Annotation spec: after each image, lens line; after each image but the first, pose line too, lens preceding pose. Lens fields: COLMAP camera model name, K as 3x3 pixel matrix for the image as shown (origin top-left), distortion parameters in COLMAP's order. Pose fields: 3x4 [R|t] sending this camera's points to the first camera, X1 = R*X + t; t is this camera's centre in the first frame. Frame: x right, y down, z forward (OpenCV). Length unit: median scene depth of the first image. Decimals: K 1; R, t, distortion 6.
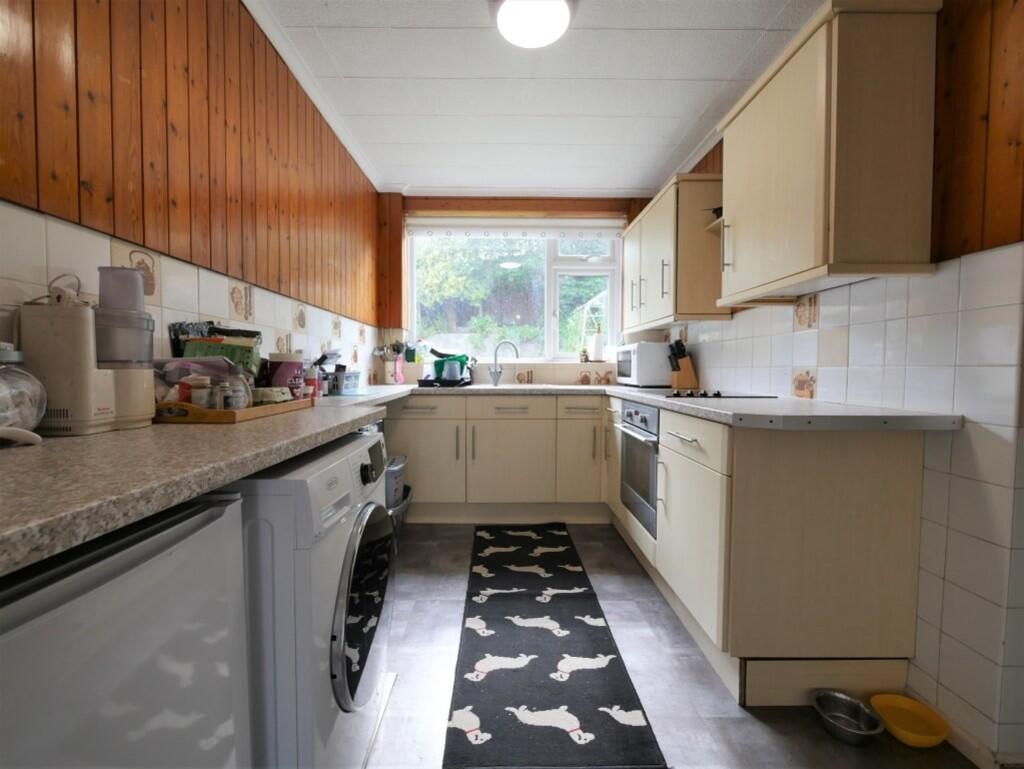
lens RADIAL K [[435.3, 0, 504.4], [0, 435.3, 386.2], [0, 0, 1]] dist [-0.001021, -0.000130]
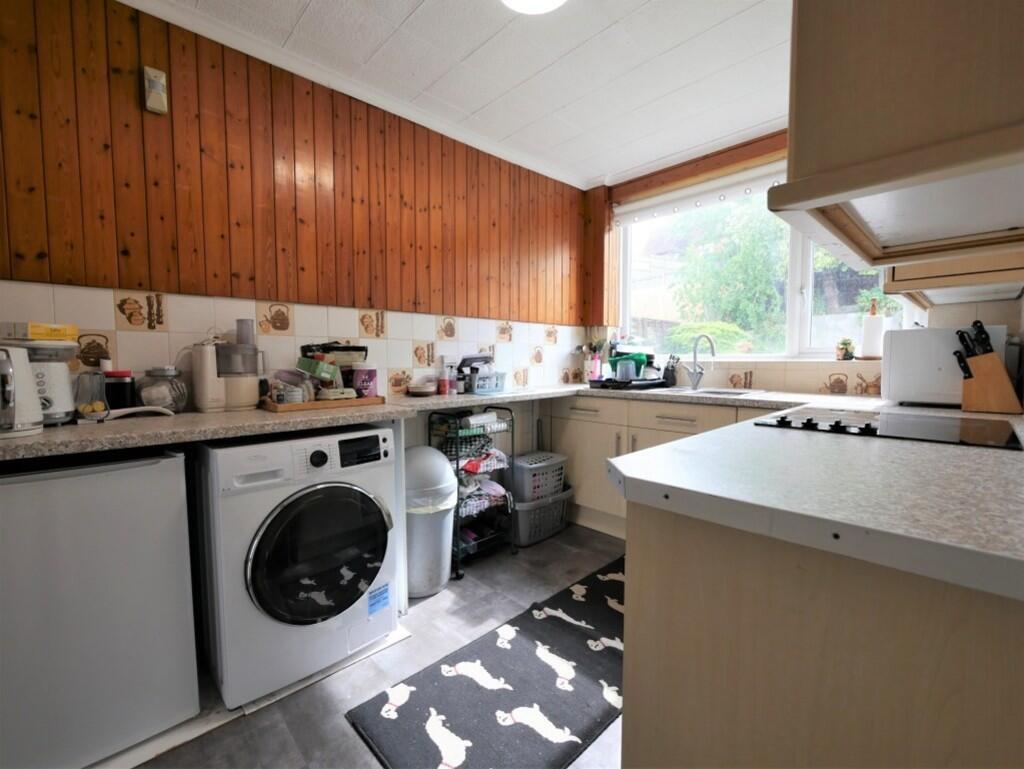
lens RADIAL K [[444.9, 0, 503.5], [0, 444.9, 386.1], [0, 0, 1]] dist [-0.001456, -0.000369]
pose [[0.678900, 0.039988, -0.733141, 0.566011], [-0.024240, 0.999192, 0.032052, -0.041317], [0.733831, -0.003989, 0.679321, 0.269069]]
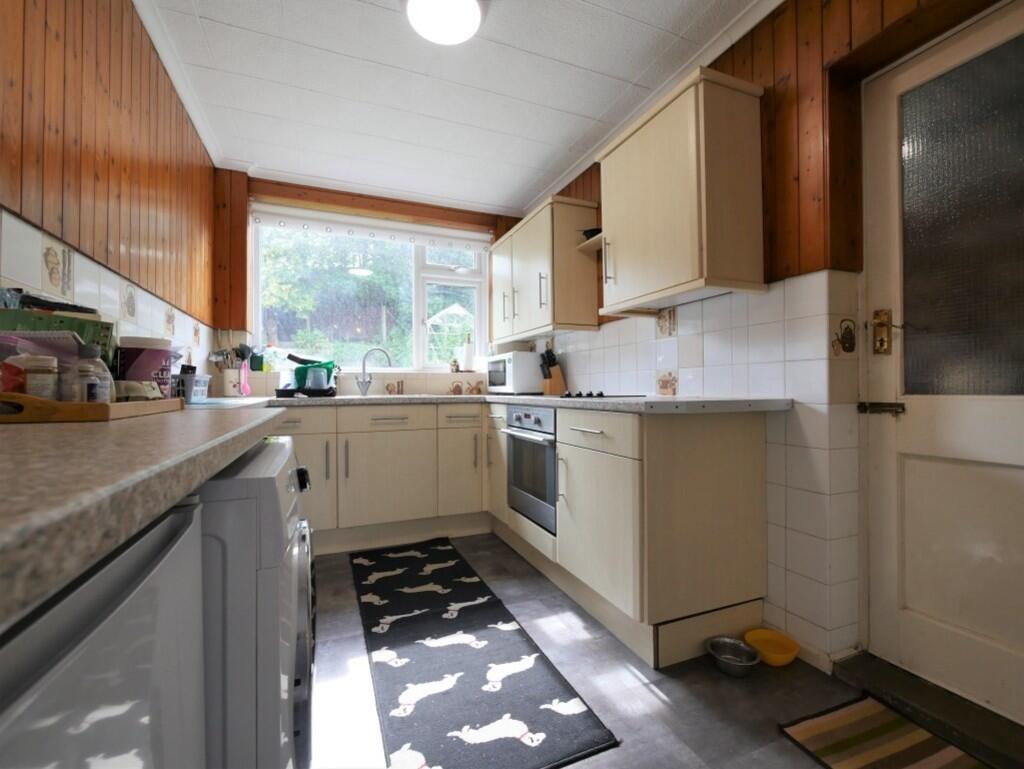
lens RADIAL K [[444.9, 0, 503.5], [0, 444.9, 386.1], [0, 0, 1]] dist [-0.001456, -0.000369]
pose [[0.929965, -0.006103, 0.367598, -0.147206], [0.023916, 0.998749, -0.043922, 0.039302], [-0.366870, 0.049637, 0.928947, 0.041179]]
